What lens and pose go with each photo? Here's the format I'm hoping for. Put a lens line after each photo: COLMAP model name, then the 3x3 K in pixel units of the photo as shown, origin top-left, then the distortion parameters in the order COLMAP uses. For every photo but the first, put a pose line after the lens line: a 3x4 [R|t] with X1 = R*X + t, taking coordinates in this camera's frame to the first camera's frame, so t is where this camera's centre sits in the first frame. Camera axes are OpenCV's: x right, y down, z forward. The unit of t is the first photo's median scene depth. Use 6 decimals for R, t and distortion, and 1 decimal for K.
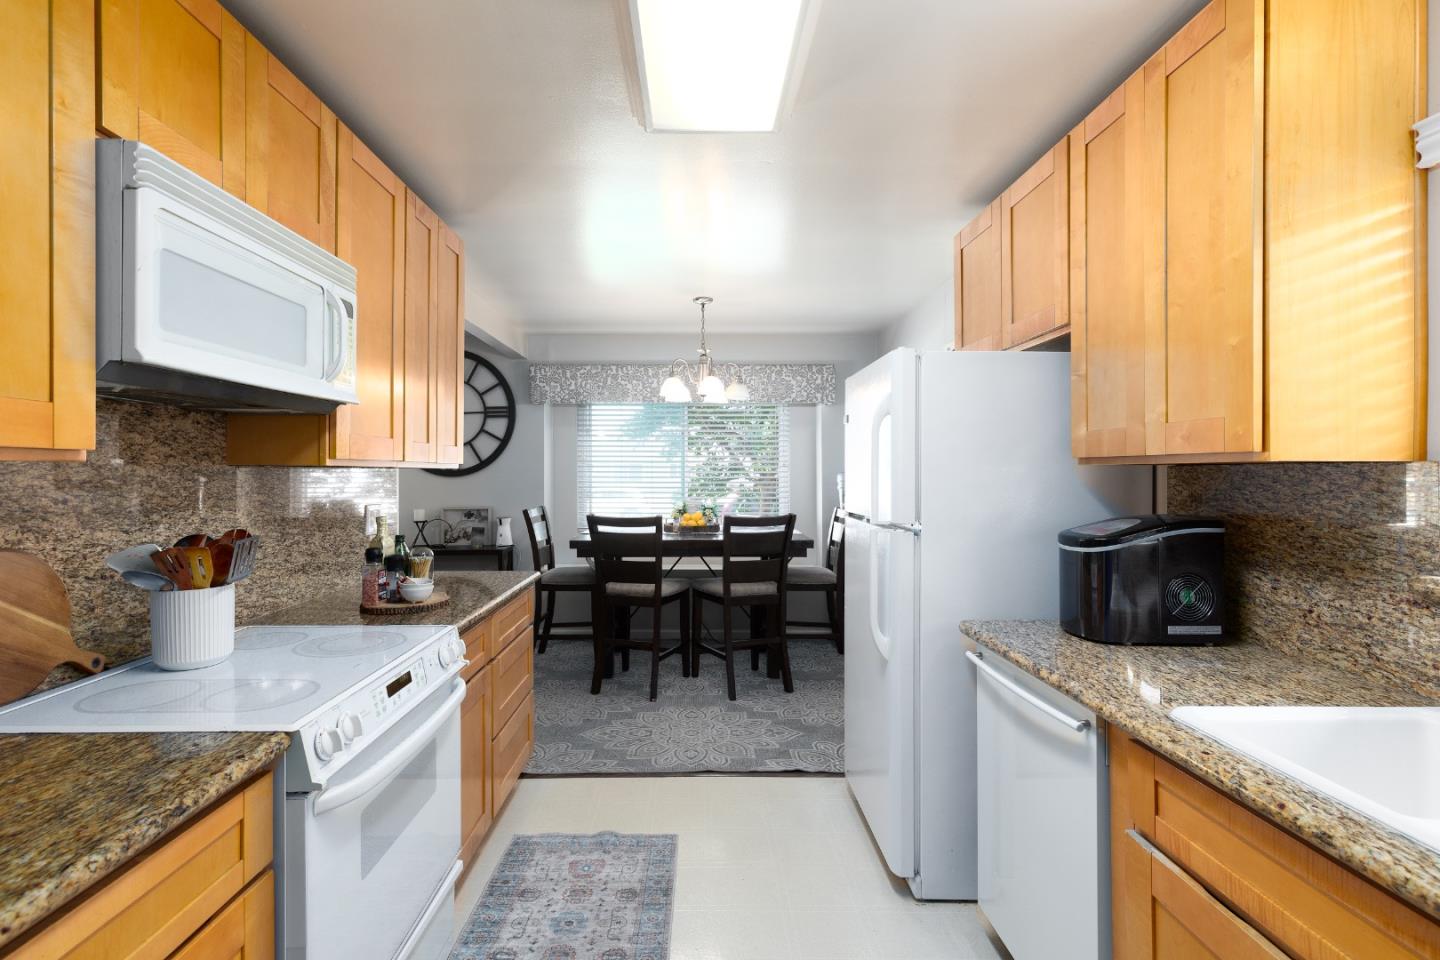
lens RADIAL K [[649.3, 0, 720.0], [0, 649.3, 480.0], [0, 0, 1]] dist [0.002751, -0.000005]
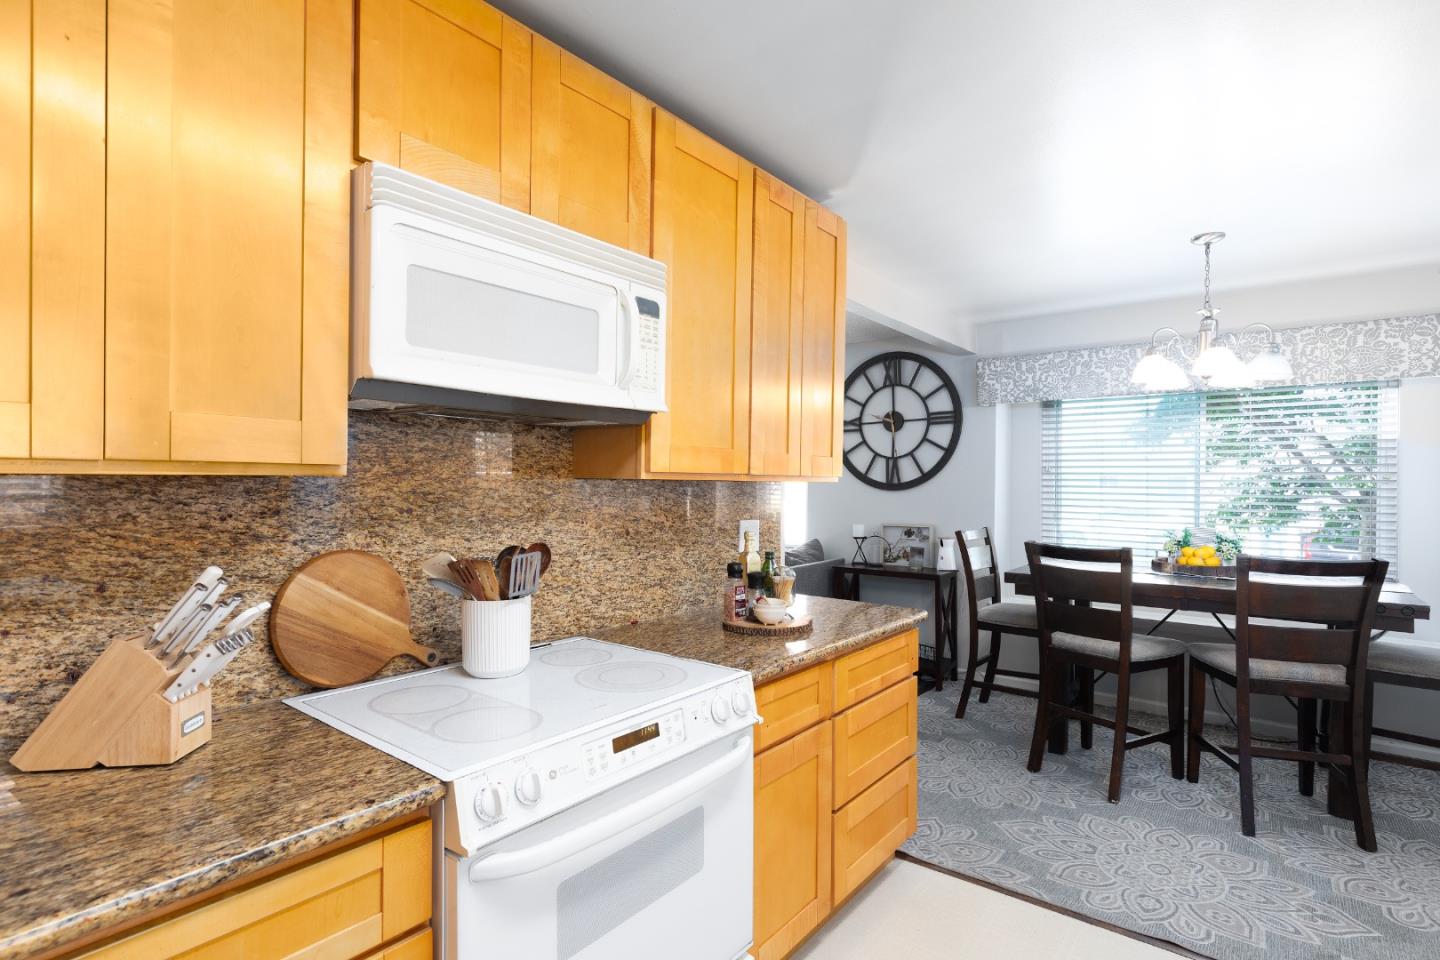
lens RADIAL K [[705.0, 0, 740.1], [0, 705.0, 491.6], [0, 0, 1]] dist [-0.000338, -0.000188]
pose [[0.781679, 0.014458, -0.623513, 0.089871], [-0.016331, 0.999863, 0.002711, -0.005821], [0.623467, 0.008063, 0.781808, 0.181812]]
